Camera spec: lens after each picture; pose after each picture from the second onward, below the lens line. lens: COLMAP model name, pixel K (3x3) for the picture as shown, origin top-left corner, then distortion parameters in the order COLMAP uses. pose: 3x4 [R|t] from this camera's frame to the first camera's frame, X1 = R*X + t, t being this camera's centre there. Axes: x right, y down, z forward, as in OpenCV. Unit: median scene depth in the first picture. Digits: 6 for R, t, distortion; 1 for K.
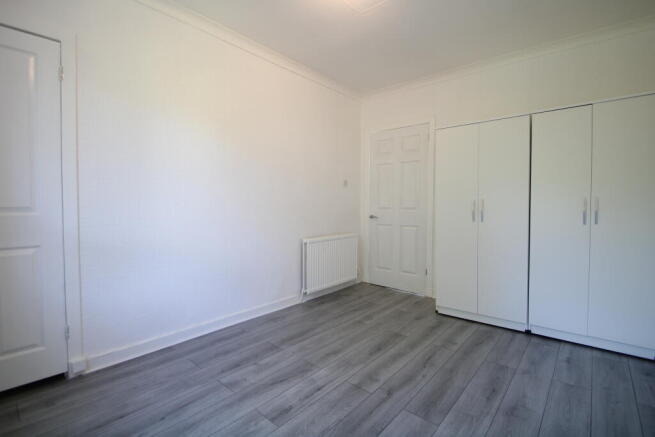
lens RADIAL K [[305.1, 0, 325.9], [0, 305.1, 214.0], [0, 0, 1]] dist [-0.010955, -0.003144]
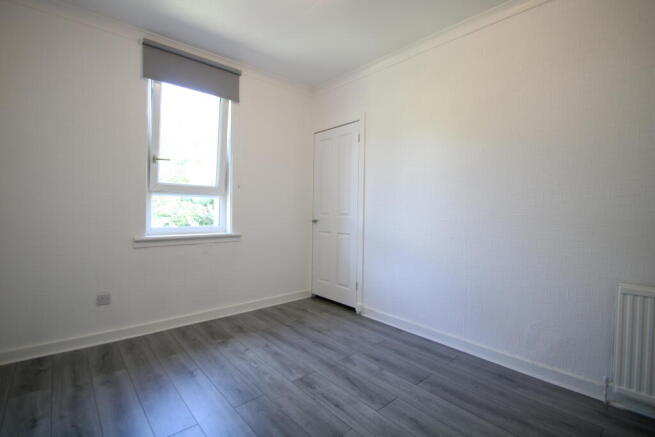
lens RADIAL K [[305.1, 0, 324.7], [0, 305.1, 215.9], [0, 0, 1]] dist [-0.010955, -0.003144]
pose [[-0.154932, 0.000533, -0.987925, 0.863392], [-0.049850, 0.998722, 0.008356, -0.012363], [0.986667, 0.050543, -0.154707, 1.027181]]
